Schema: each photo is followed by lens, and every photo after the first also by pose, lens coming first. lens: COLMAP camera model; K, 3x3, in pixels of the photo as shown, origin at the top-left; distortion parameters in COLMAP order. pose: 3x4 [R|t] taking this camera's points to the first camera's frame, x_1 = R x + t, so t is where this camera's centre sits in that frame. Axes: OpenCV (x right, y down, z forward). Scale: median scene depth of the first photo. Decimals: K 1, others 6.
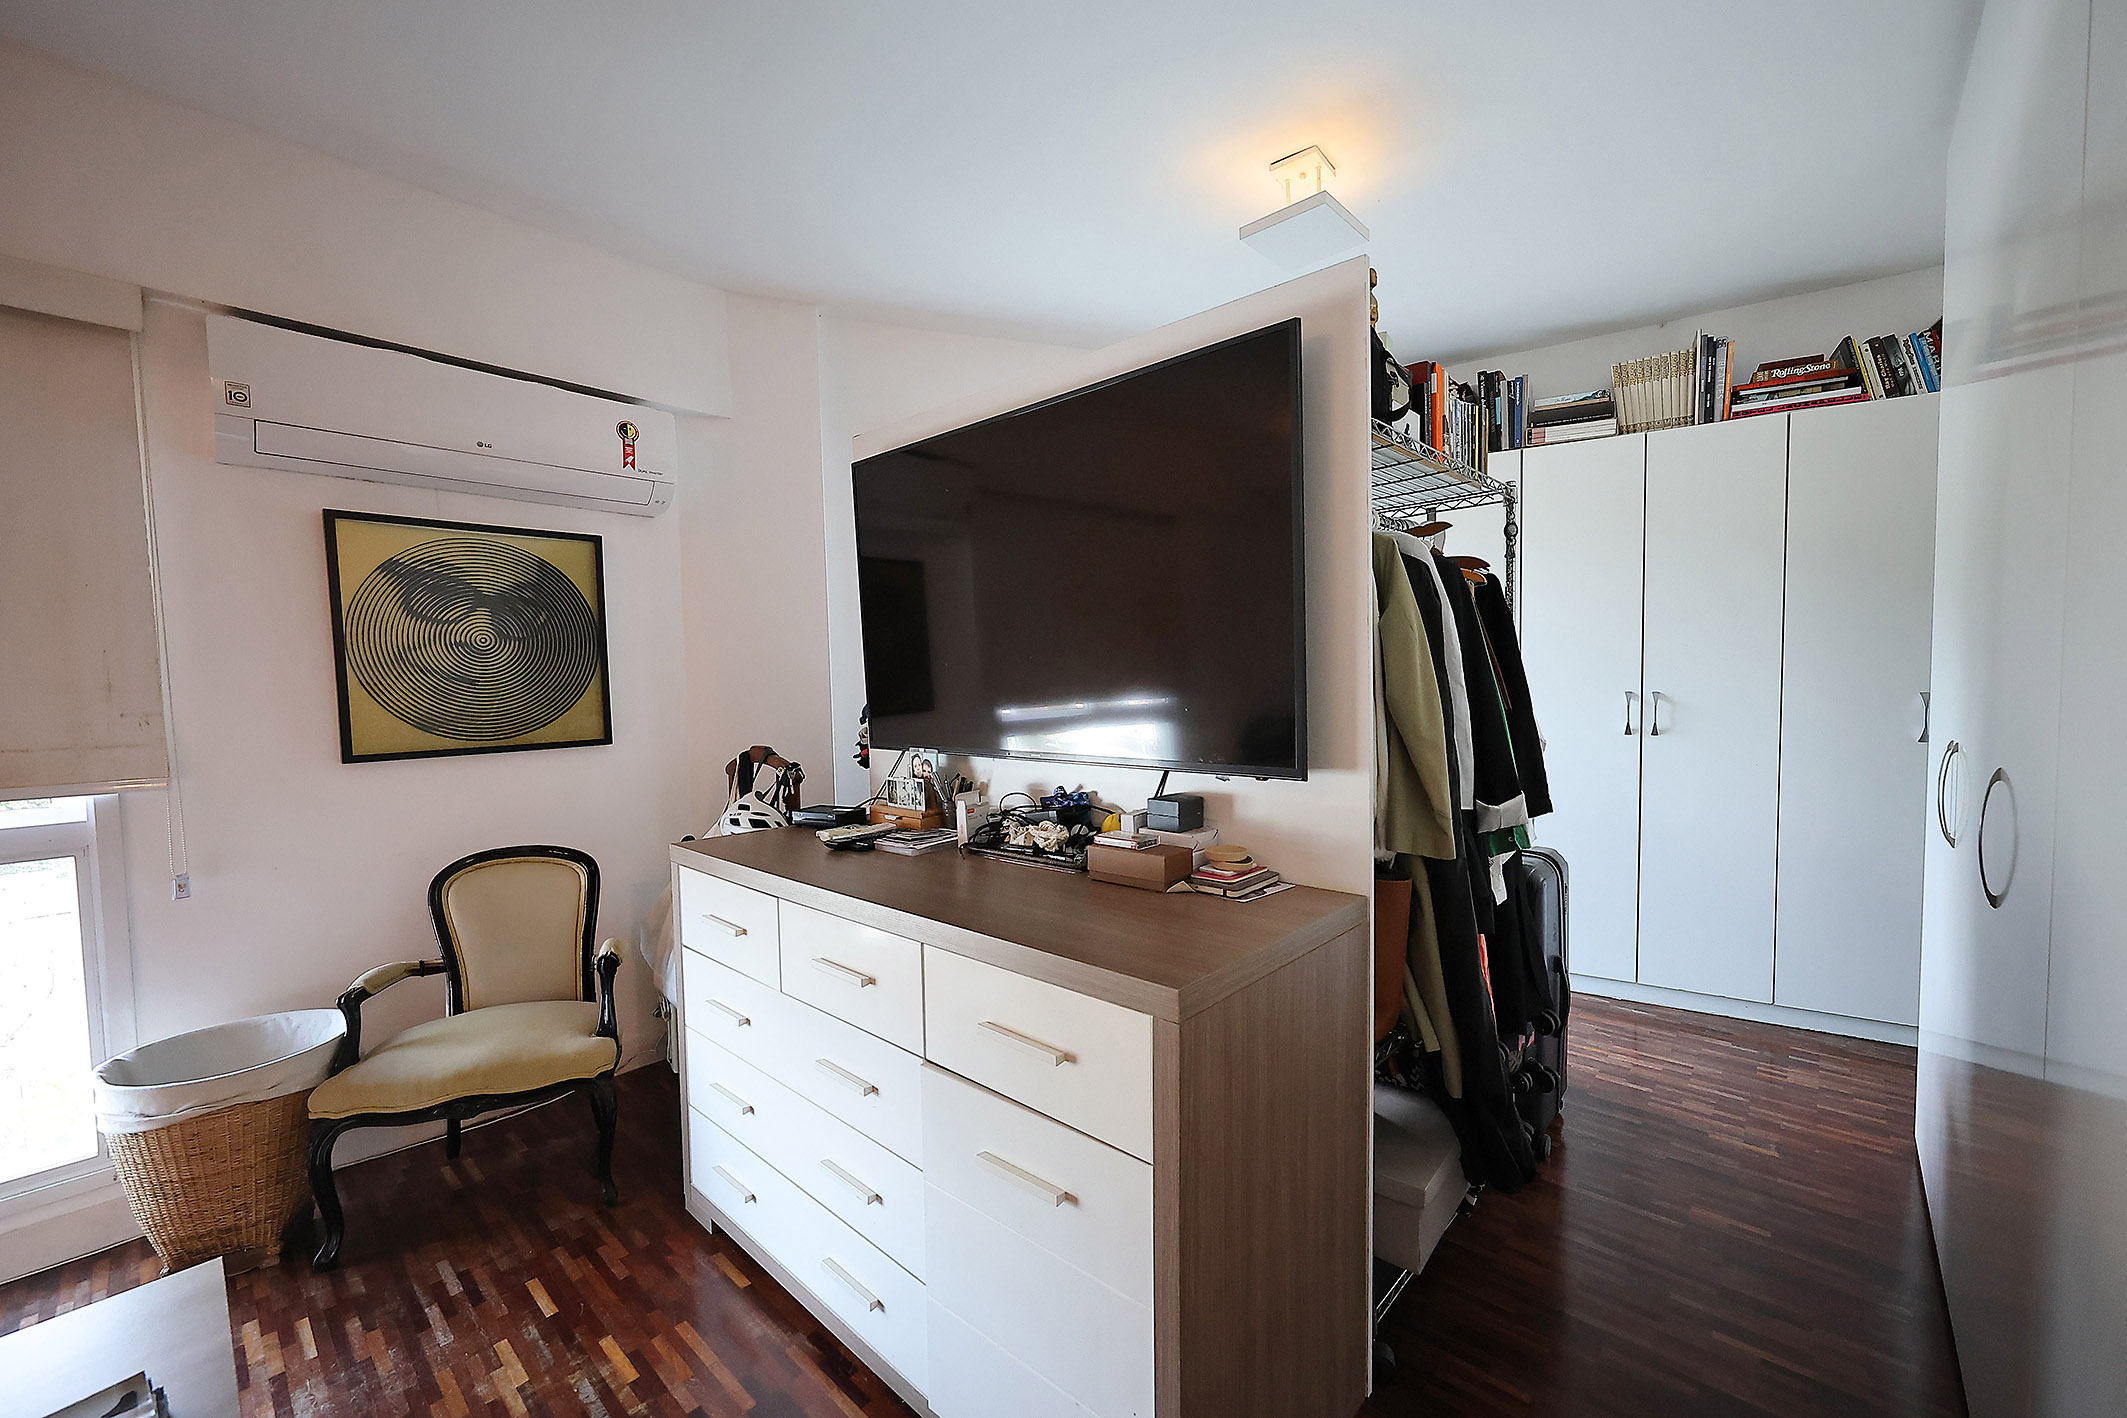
lens RADIAL K [[833.8, 0, 1147.3], [0, 833.8, 722.9], [0, 0, 1]] dist [0.012613, -0.000466]
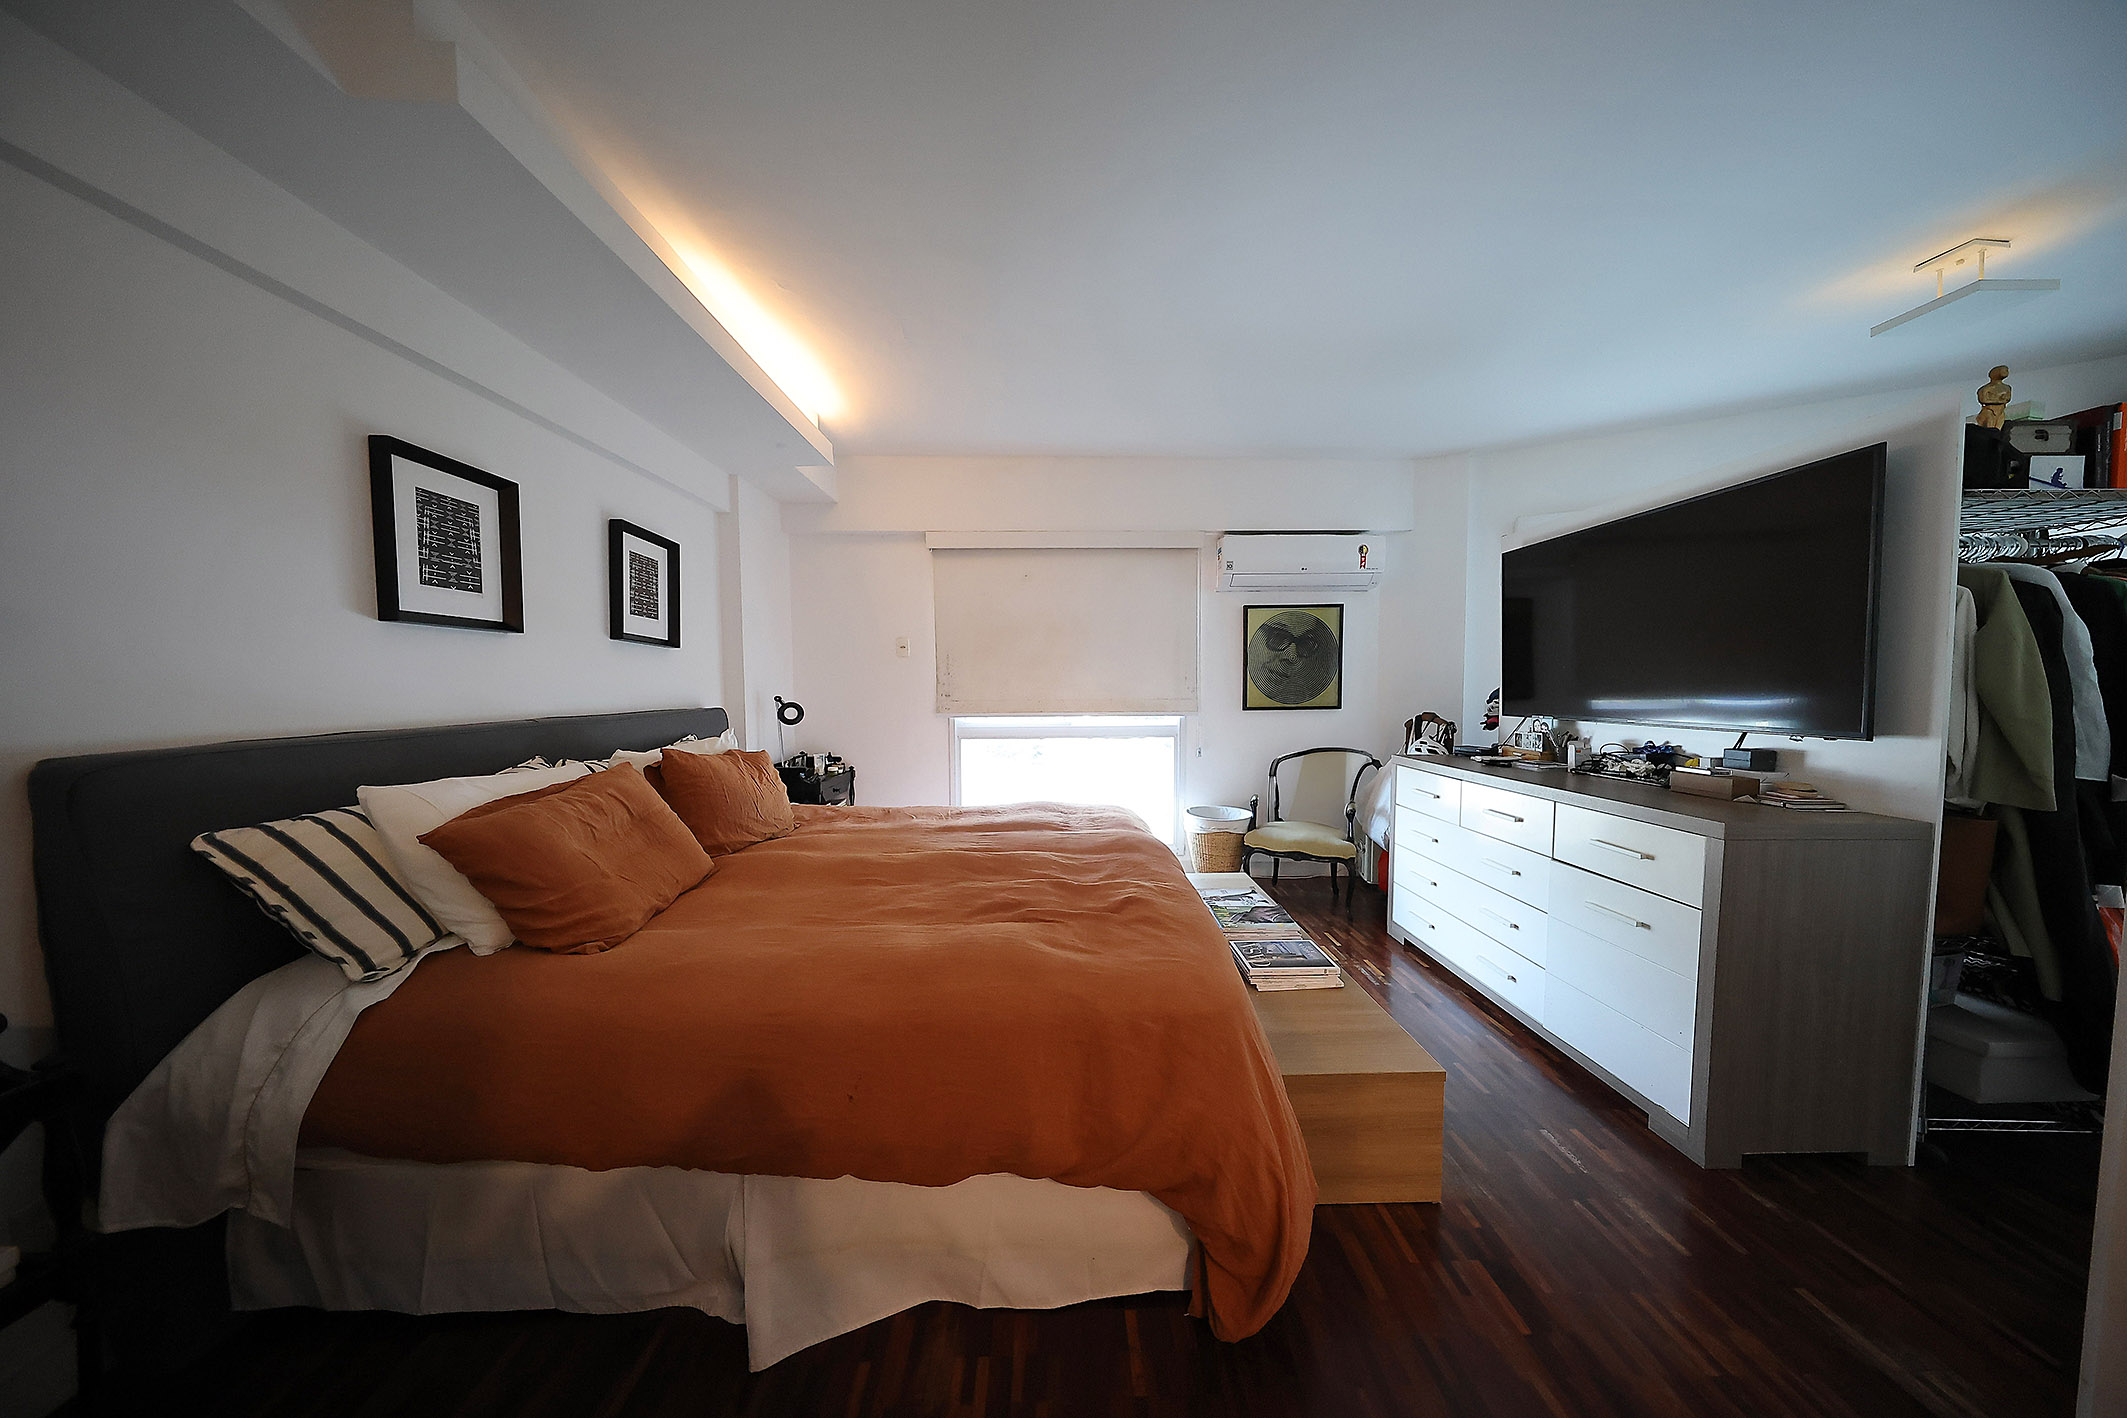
lens RADIAL K [[631.0, 0, 1055.7], [0, 631.0, 713.8], [0, 0, 1]] dist [0.001762, 0.000000]
pose [[0.652772, 0.049095, -0.755962, 0.065850], [-0.047459, 0.998588, 0.023872, 0.046821], [0.756066, 0.020294, 0.654180, -0.664606]]
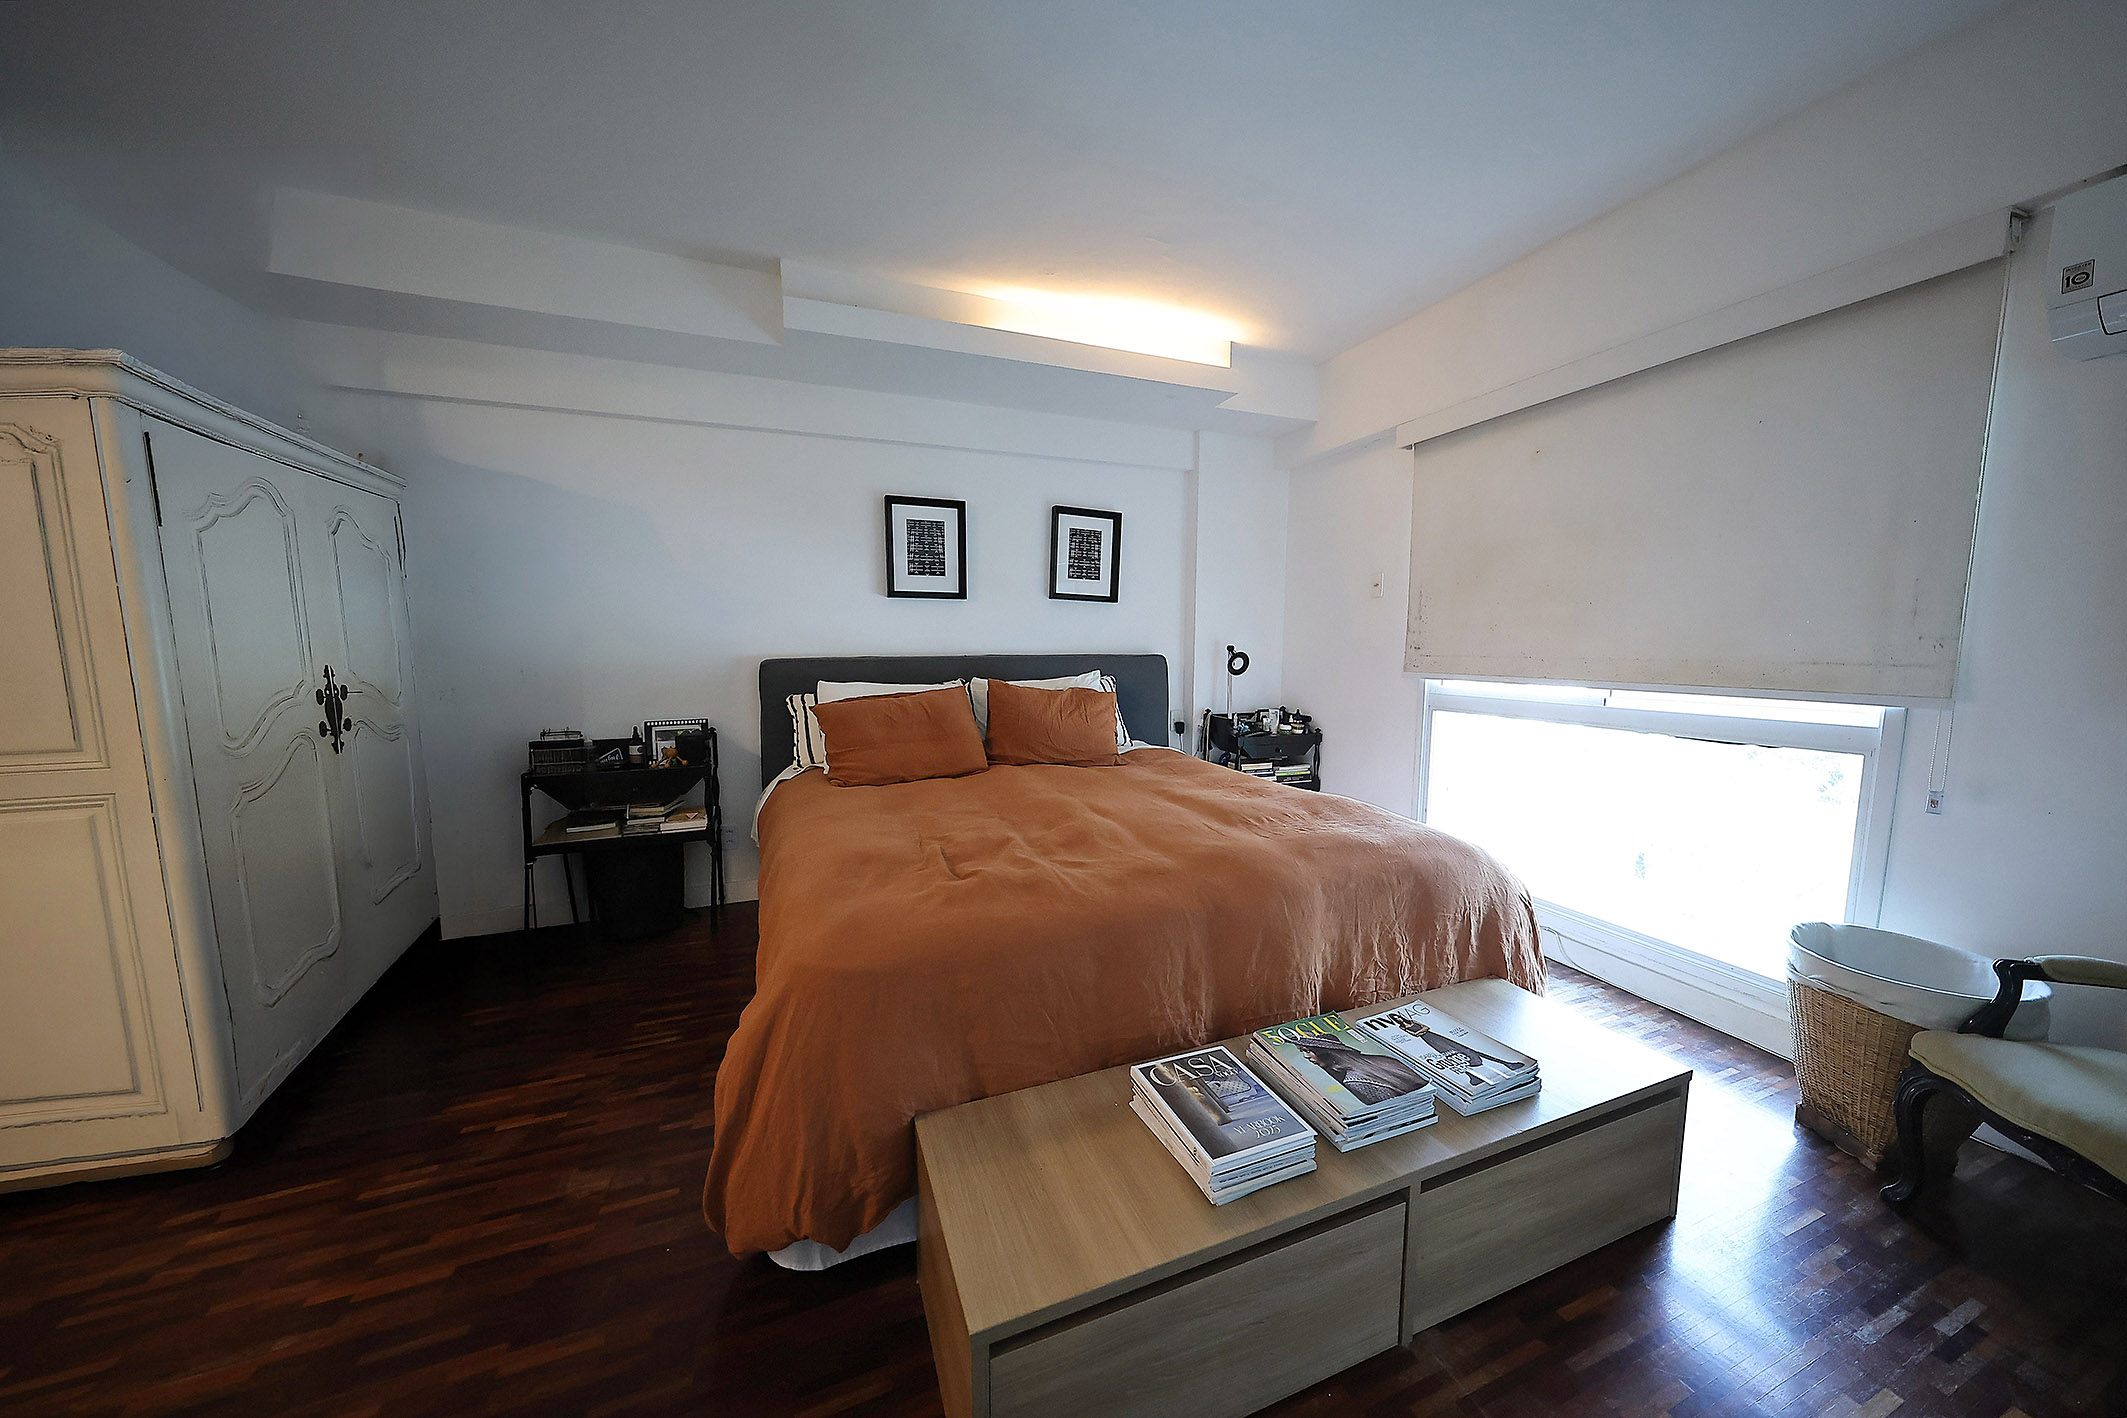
lens RADIAL K [[695.4, 0, 1047.3], [0, 695.4, 715.2], [0, 0, 1]] dist [0.004589, -0.000061]
pose [[-0.498065, 0.108069, -0.860379, 0.149691], [-0.038985, 0.988410, 0.146719, 0.001928], [0.866263, 0.106618, -0.488079, 0.470193]]
